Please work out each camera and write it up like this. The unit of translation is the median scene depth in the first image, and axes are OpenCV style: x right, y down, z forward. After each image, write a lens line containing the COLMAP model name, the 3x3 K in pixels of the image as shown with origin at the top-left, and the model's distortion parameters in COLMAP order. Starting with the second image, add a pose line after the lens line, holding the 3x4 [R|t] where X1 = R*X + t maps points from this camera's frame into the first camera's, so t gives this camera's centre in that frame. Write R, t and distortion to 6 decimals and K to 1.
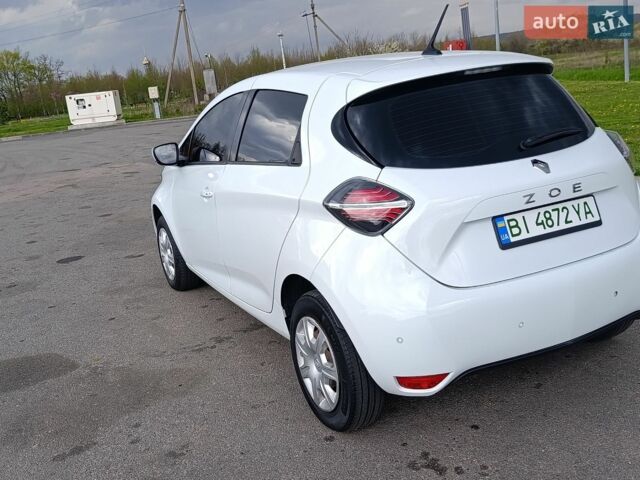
lens RADIAL K [[704.9, 0, 320.0], [0, 704.9, 240.0], [0, 0, 1]] dist [0.154772, -0.396047]
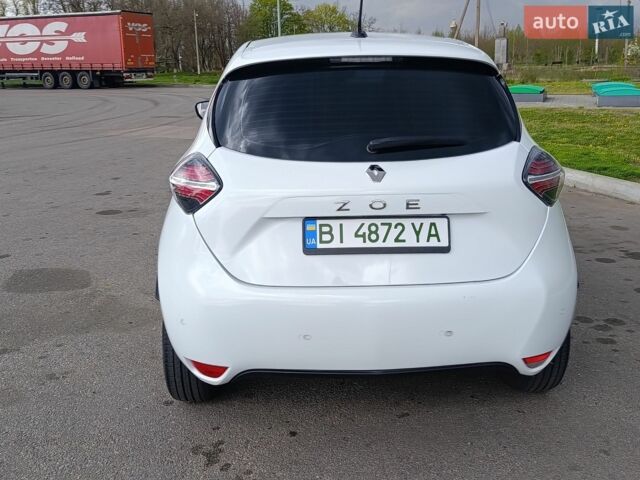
lens RADIAL K [[704.9, 0, 320.0], [0, 704.9, 240.0], [0, 0, 1]] dist [0.154772, -0.396047]
pose [[0.903506, 0.200448, -0.378810, 0.585046], [-0.183001, 0.979693, 0.081928, -0.079111], [0.387540, -0.004700, 0.921841, 0.148217]]
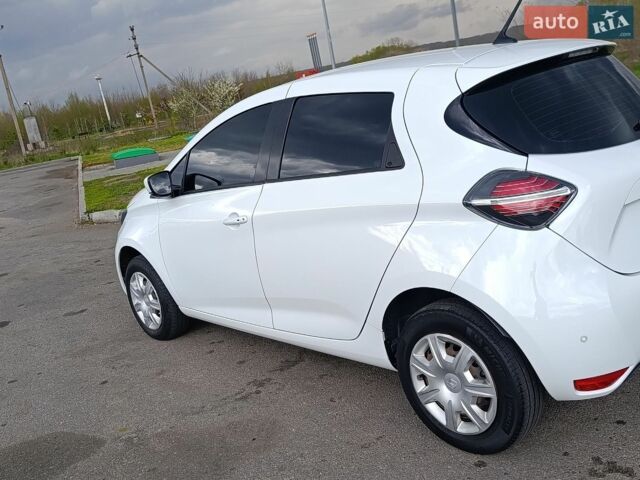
lens RADIAL K [[704.9, 0, 320.0], [0, 704.9, 240.0], [0, 0, 1]] dist [0.154772, -0.396047]
pose [[0.965328, -0.110776, 0.236368, -0.386275], [0.122700, 0.991780, -0.036302, 0.006283], [-0.230404, 0.064046, 0.970985, 0.160596]]
